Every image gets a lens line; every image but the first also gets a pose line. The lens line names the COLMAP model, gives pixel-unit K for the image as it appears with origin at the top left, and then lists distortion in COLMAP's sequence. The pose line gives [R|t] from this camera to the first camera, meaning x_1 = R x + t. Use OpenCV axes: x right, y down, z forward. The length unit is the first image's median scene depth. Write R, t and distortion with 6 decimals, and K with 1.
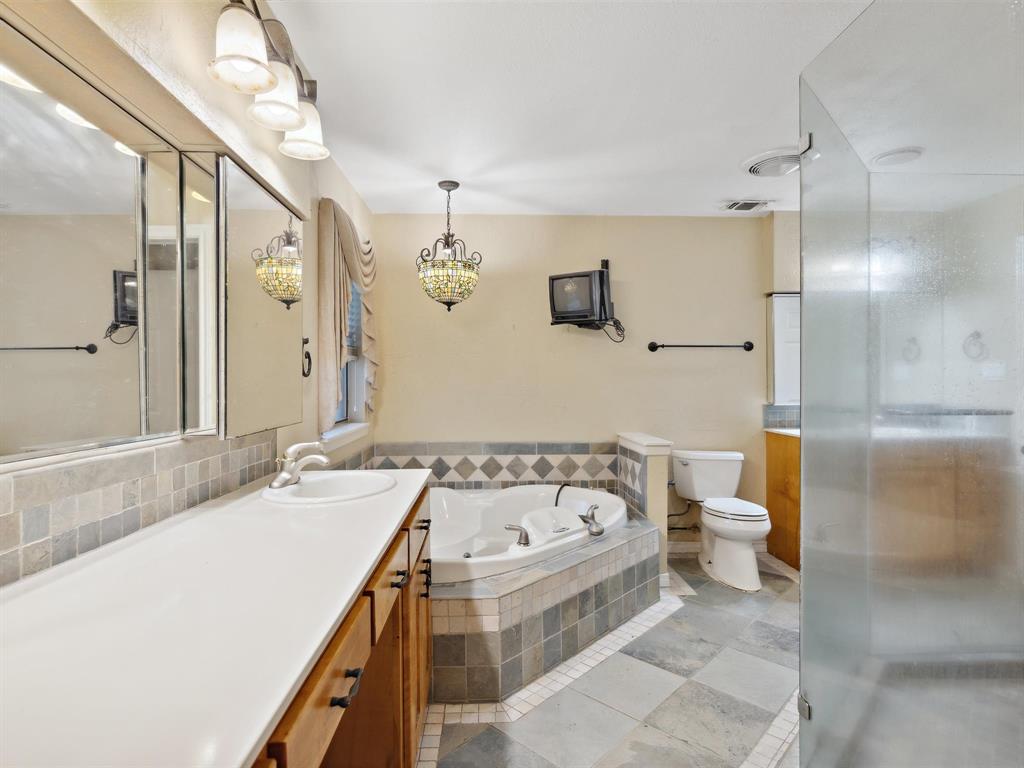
lens RADIAL K [[558.6, 0, 512.0], [0, 558.6, 384.0], [0, 0, 1]] dist [-0.001568, -0.000257]
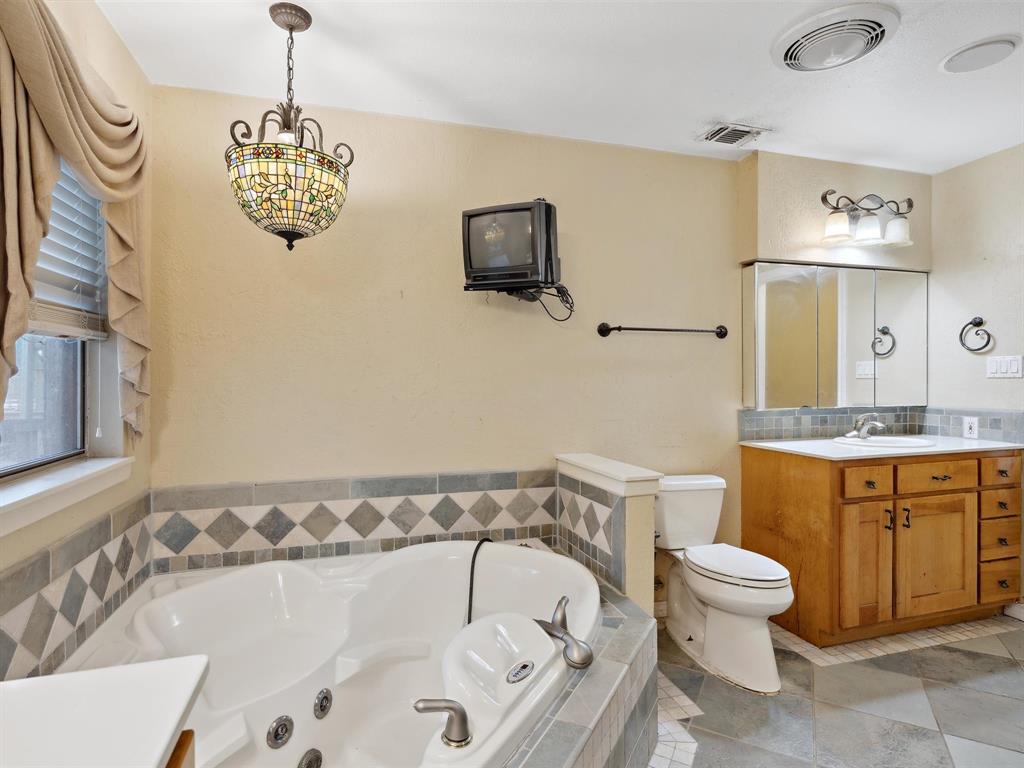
lens RADIAL K [[554.3, 0, 512.2], [0, 554.3, 370.7], [0, 0, 1]] dist [-0.002348, -0.000286]
pose [[0.968964, 0.001900, 0.247195, -0.032614], [0.003882, 0.999730, -0.022901, 0.000120], [-0.247172, 0.023150, 0.968695, 0.381450]]
